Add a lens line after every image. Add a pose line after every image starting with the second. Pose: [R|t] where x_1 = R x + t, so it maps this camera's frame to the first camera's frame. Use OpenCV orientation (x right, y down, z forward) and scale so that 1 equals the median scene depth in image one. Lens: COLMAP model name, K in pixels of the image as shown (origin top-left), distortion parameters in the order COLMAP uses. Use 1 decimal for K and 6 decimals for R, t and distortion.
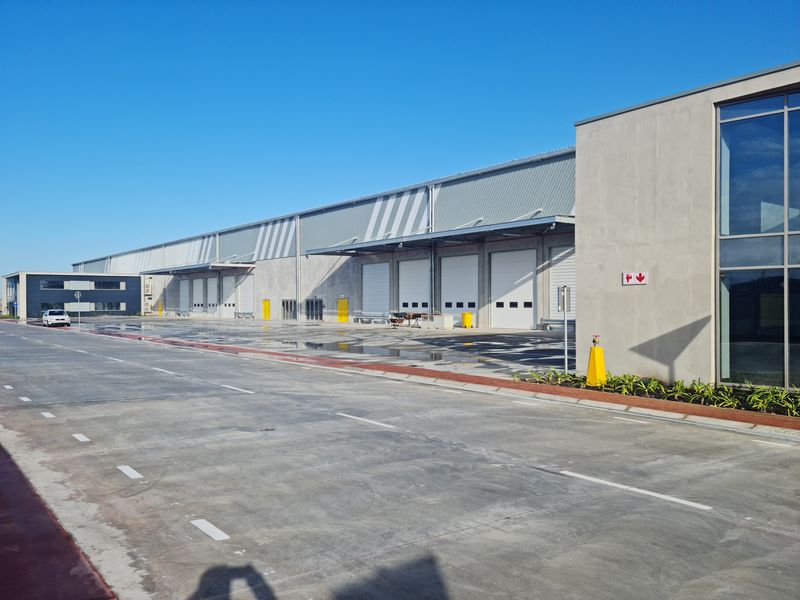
lens RADIAL K [[635.8, 0, 405.1], [0, 635.8, 316.3], [0, 0, 1]] dist [0.112373, -0.114373]
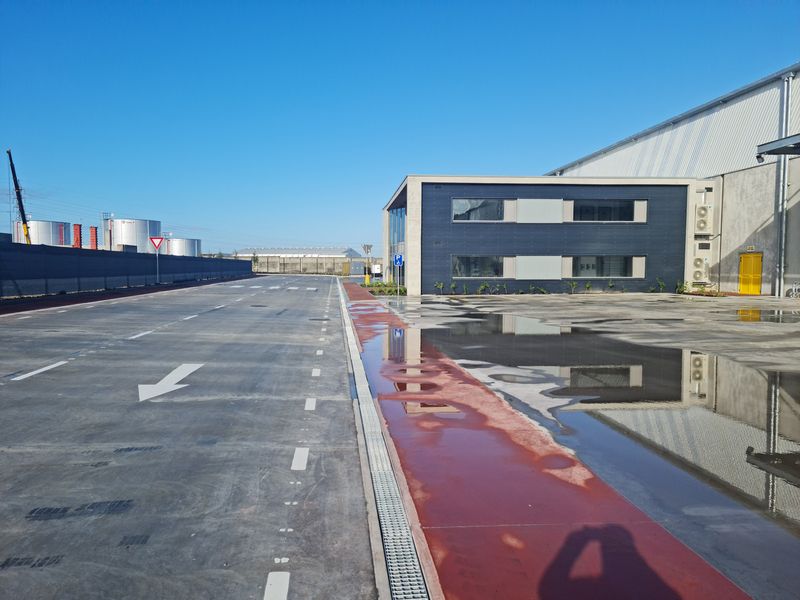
lens RADIAL K [[635.8, 0, 401.0], [0, 635.8, 301.6], [0, 0, 1]] dist [0.112373, -0.114373]
pose [[0.849435, 0.035438, -0.526502, -0.357538], [-0.017859, 0.999102, 0.038435, -0.007383], [0.527391, -0.023246, 0.849305, 0.614190]]
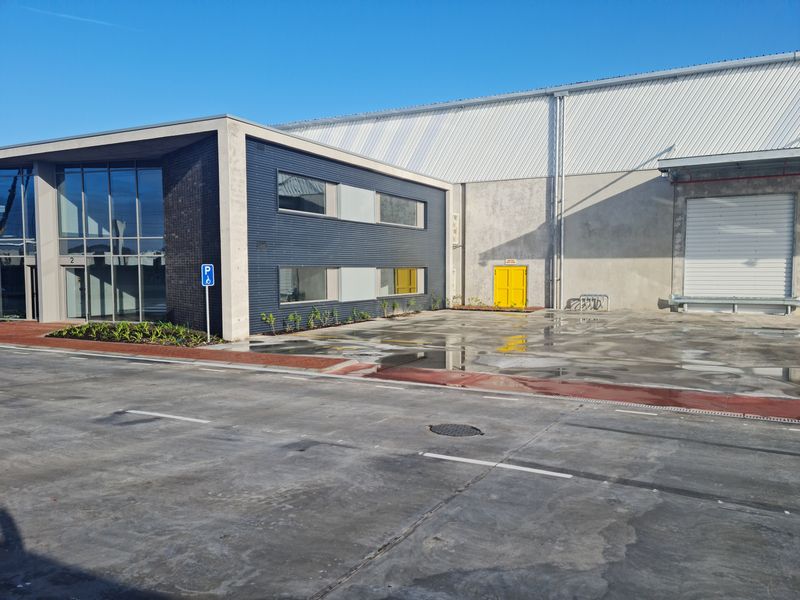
lens RADIAL K [[635.8, 0, 405.0], [0, 635.8, 300.7], [0, 0, 1]] dist [0.112373, -0.114373]
pose [[0.917369, -0.011743, 0.397865, -0.566321], [-0.000156, 0.999554, 0.029863, -0.014844], [-0.398038, -0.027458, 0.916958, 0.717642]]
